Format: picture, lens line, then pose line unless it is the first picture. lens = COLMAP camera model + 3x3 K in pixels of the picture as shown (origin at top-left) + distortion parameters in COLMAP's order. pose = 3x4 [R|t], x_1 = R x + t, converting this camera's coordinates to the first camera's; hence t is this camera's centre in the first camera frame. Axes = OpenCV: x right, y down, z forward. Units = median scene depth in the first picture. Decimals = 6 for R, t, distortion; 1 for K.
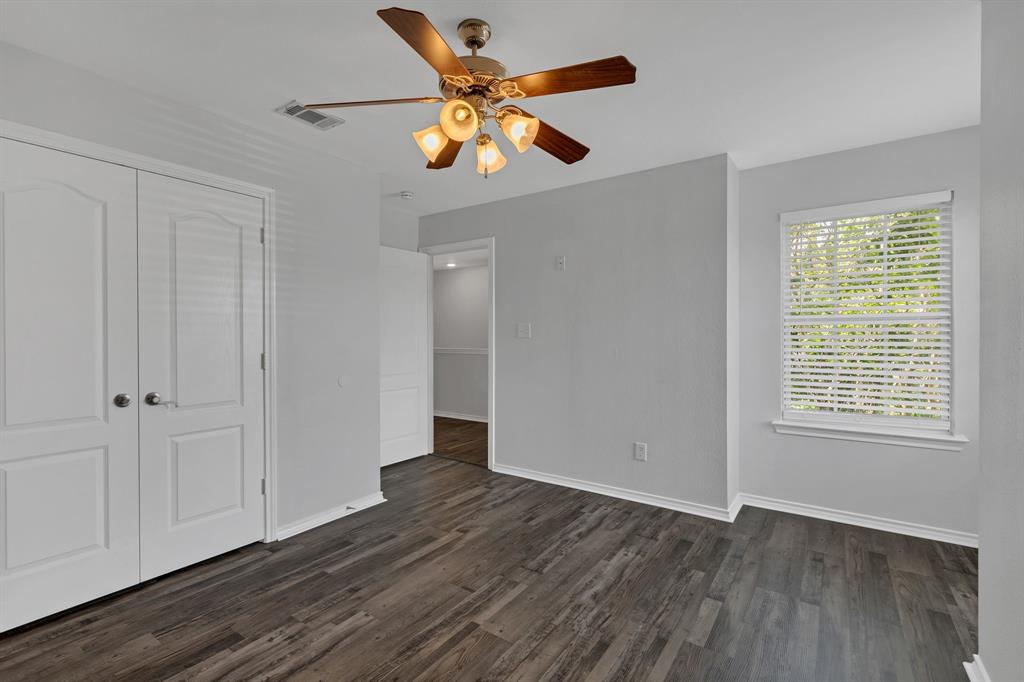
lens RADIAL K [[462.4, 0, 513.0], [0, 462.4, 338.0], [0, 0, 1]] dist [-0.007309, 0.001632]
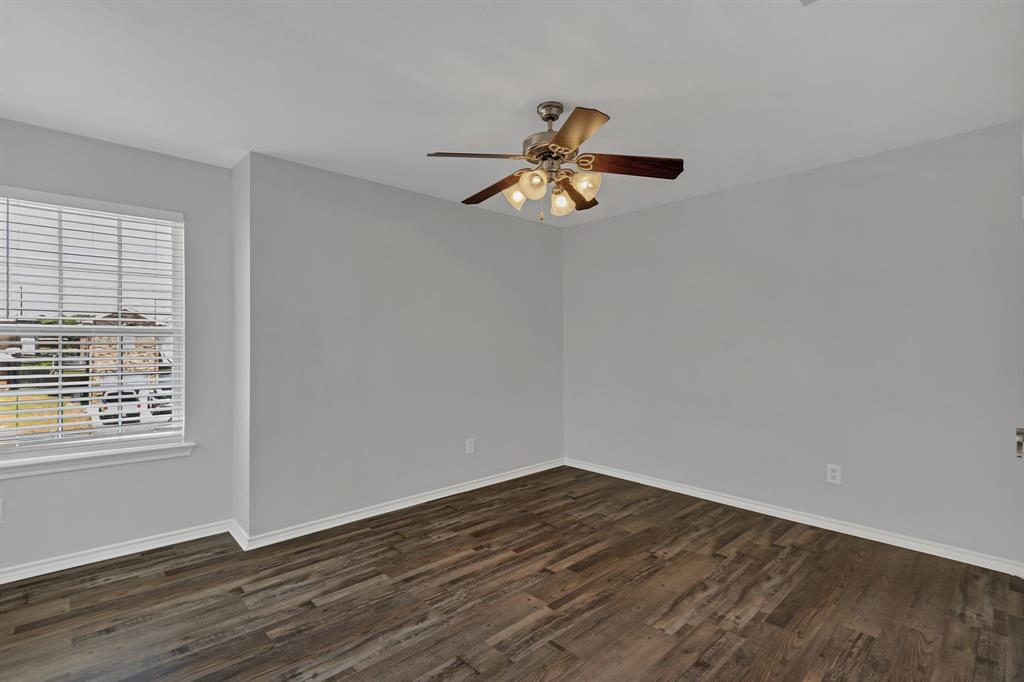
lens RADIAL K [[462.4, 0, 510.5], [0, 462.4, 342.0], [0, 0, 1]] dist [-0.007309, 0.001632]
pose [[-0.976931, 0.004820, 0.213503, -0.212896], [0.005671, 0.999978, 0.003372, -0.006927], [-0.213482, 0.004505, -0.976937, 1.984484]]
